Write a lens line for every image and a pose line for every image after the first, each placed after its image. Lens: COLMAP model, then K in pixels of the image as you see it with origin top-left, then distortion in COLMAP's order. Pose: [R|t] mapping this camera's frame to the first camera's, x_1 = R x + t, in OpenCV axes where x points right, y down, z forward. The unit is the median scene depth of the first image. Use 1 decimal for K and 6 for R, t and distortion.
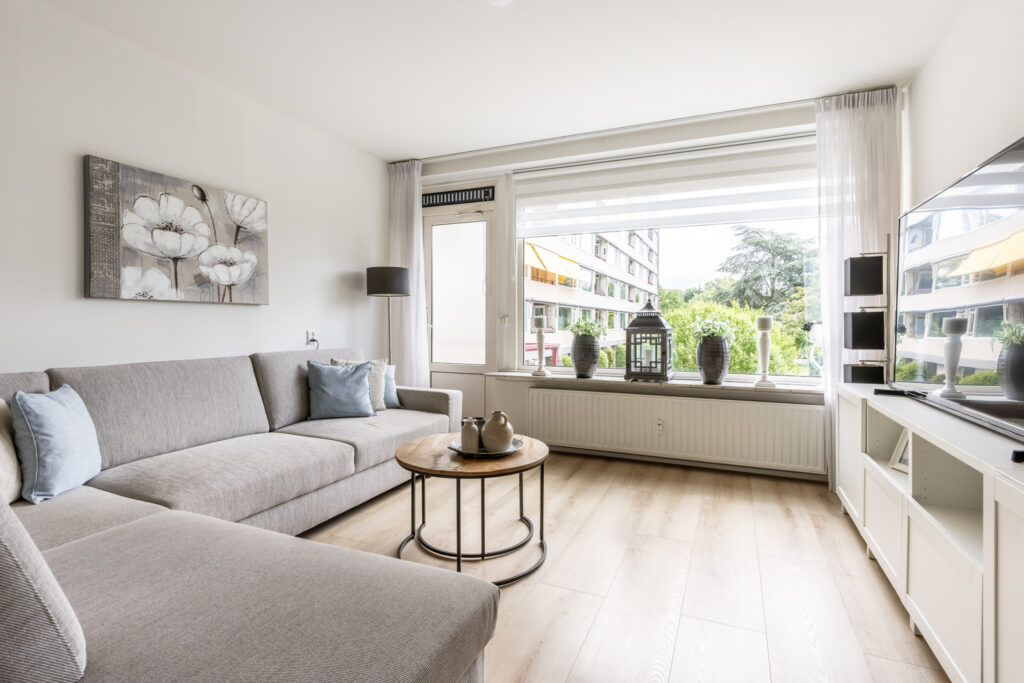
lens RADIAL K [[477.2, 0, 507.4], [0, 477.2, 326.9], [0, 0, 1]] dist [-0.013135, -0.000617]
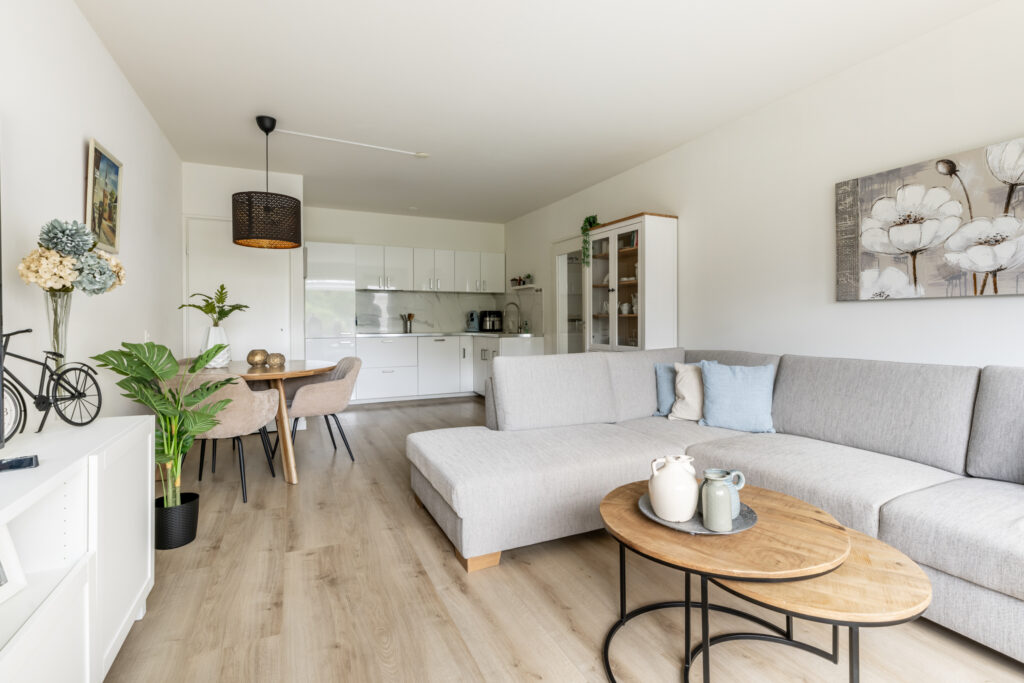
lens RADIAL K [[477.2, 0, 524.2], [0, 477.2, 324.6], [0, 0, 1]] dist [-0.013135, -0.000617]
pose [[-0.621989, 0.005252, -0.783008, 0.390734], [-0.005027, 0.999930, 0.010701, -0.007434], [0.783009, 0.010592, -0.621920, 0.778159]]
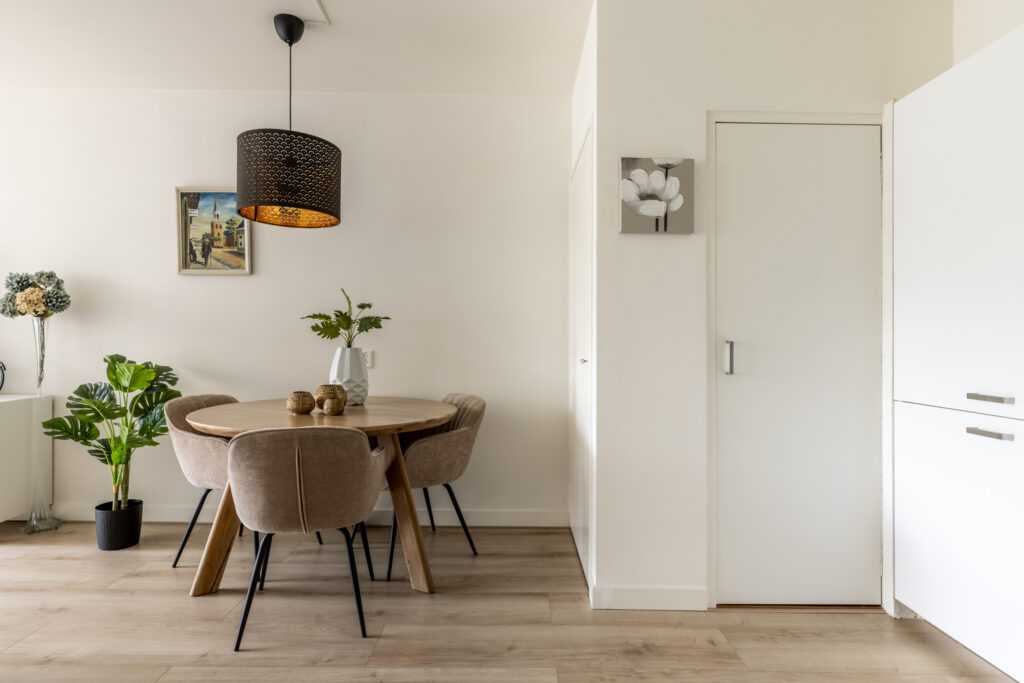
lens RADIAL K [[574.5, 0, 532.5], [0, 574.5, 341.5], [0, 0, 1]] dist [0.010001, -0.001014]
pose [[-0.422568, -0.010101, 0.906275, -0.864438], [-0.006148, 0.999947, 0.008278, -0.006926], [-0.906311, -0.002074, -0.422607, -0.213156]]
